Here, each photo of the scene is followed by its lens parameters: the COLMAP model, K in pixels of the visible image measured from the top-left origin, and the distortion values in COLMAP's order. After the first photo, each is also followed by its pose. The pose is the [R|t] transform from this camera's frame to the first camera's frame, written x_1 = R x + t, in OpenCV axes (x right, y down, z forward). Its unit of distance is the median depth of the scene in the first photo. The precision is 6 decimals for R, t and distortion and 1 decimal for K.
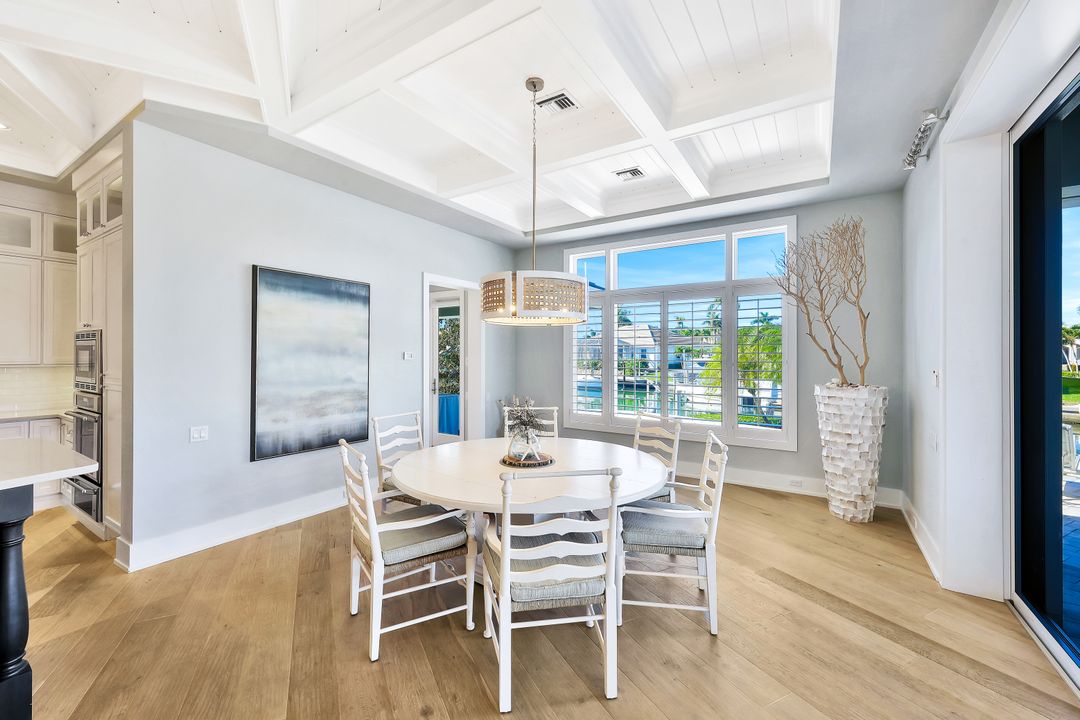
lens RADIAL K [[437.4, 0, 542.5], [0, 437.4, 353.8], [0, 0, 1]] dist [0.000464, 0.000542]
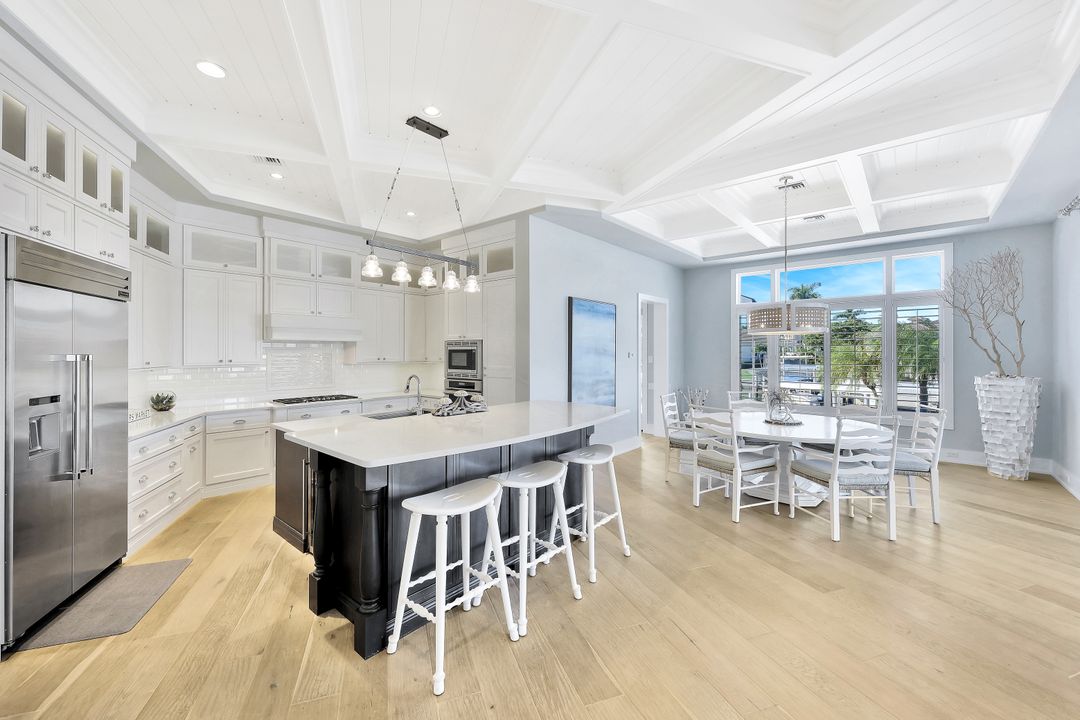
lens RADIAL K [[437.4, 0, 541.4], [0, 437.4, 354.1], [0, 0, 1]] dist [0.000464, 0.000542]
pose [[0.990769, -0.004849, -0.135473, -0.501691], [0.005450, 0.999977, 0.004064, -0.007575], [0.135450, -0.004765, 0.990773, -0.487139]]
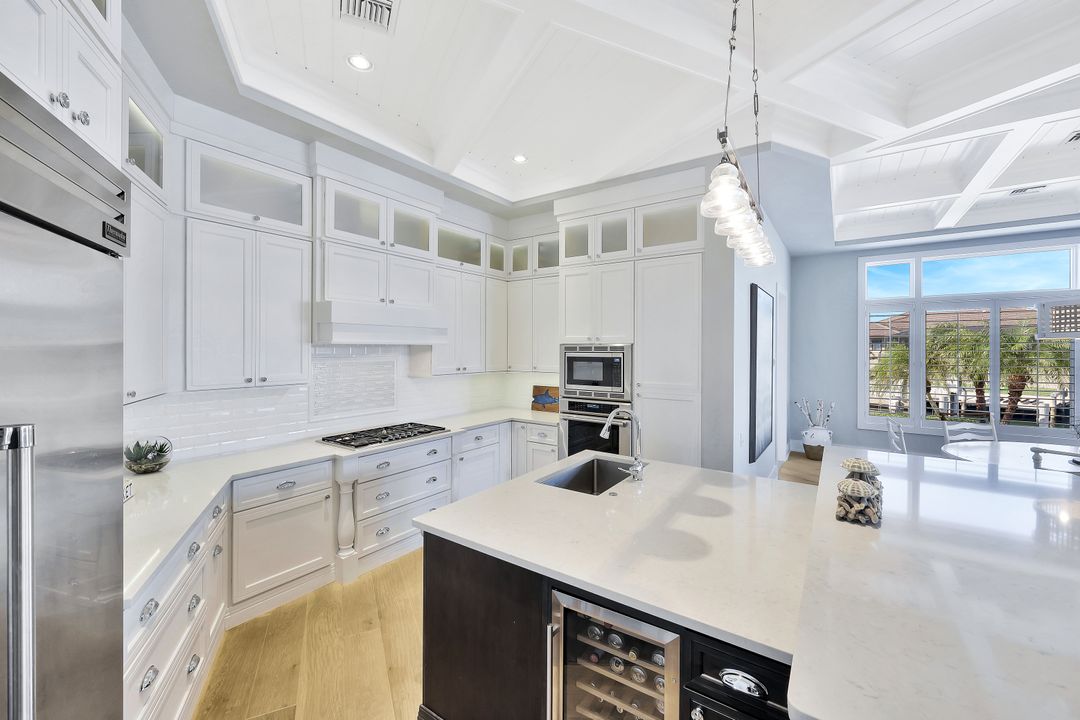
lens RADIAL K [[437.4, 0, 543.7], [0, 437.4, 352.9], [0, 0, 1]] dist [0.000464, 0.000542]
pose [[0.999392, -0.001819, -0.034816, -1.042642], [0.002180, 0.999944, 0.010325, -0.039327], [0.034795, -0.010395, 0.999340, -0.100157]]
